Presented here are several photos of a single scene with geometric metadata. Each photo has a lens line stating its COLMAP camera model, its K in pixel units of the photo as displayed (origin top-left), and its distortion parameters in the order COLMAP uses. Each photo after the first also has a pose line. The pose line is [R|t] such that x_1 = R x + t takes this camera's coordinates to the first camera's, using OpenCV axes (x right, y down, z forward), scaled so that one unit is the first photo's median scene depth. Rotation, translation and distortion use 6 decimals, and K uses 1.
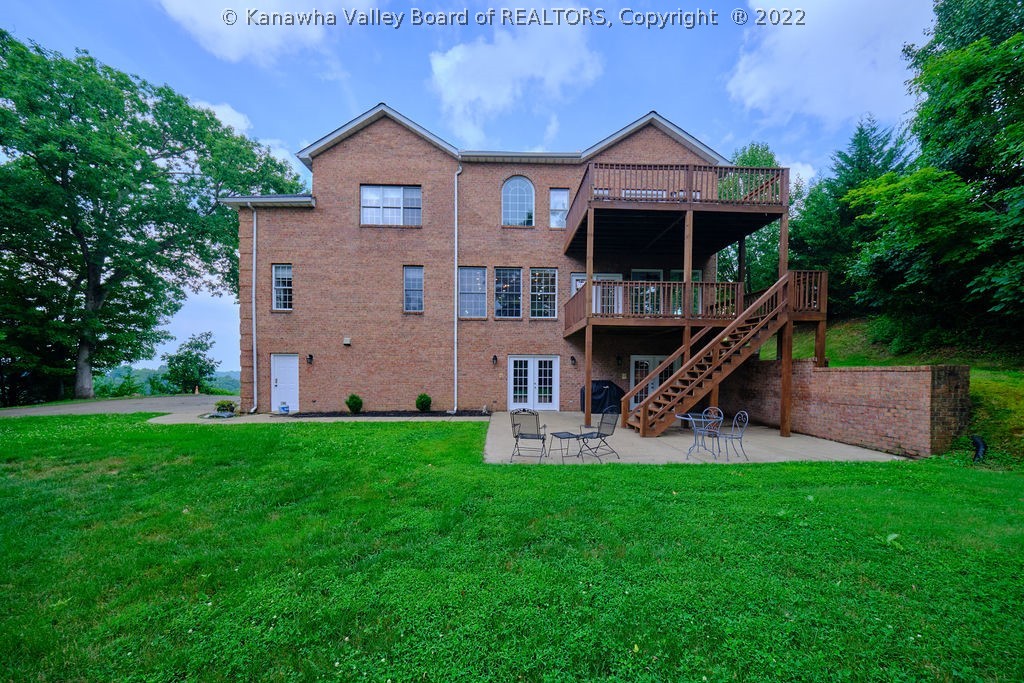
lens RADIAL K [[361.5, 0, 516.7], [0, 361.5, 356.3], [0, 0, 1]] dist [-0.000246, 0.000135]
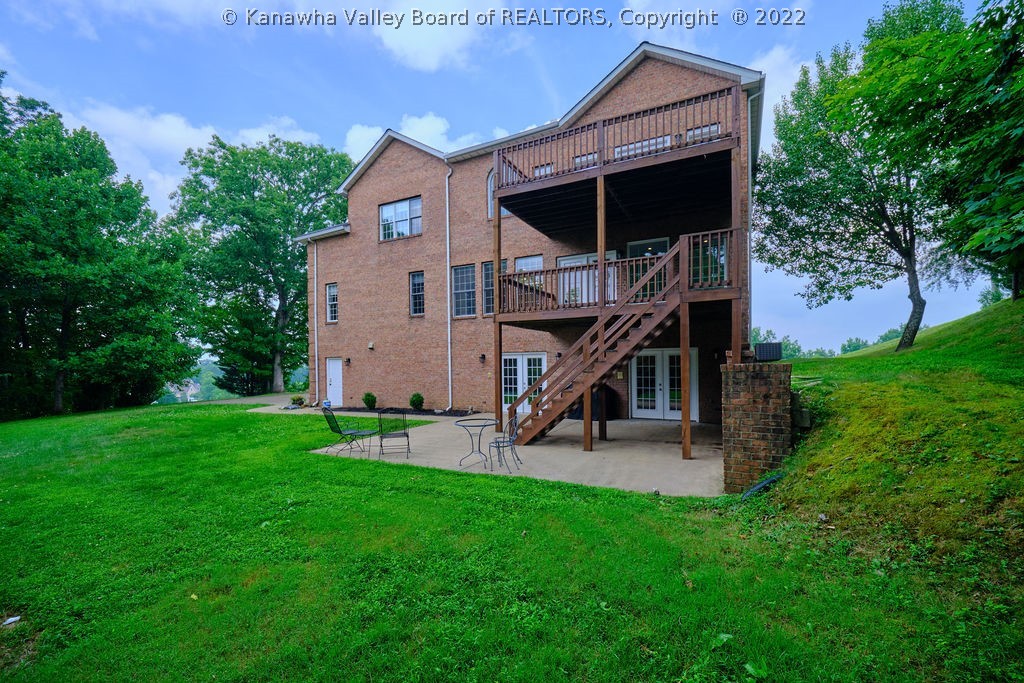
lens RADIAL K [[445.8, 0, 512.0], [0, 445.8, 341.5], [0, 0, 1]] dist [0.001457, 0.000038]
pose [[0.867274, -0.042039, -0.496052, 0.596971], [0.032570, 0.999085, -0.027726, -0.000831], [0.496764, 0.007890, 0.867850, 0.006382]]
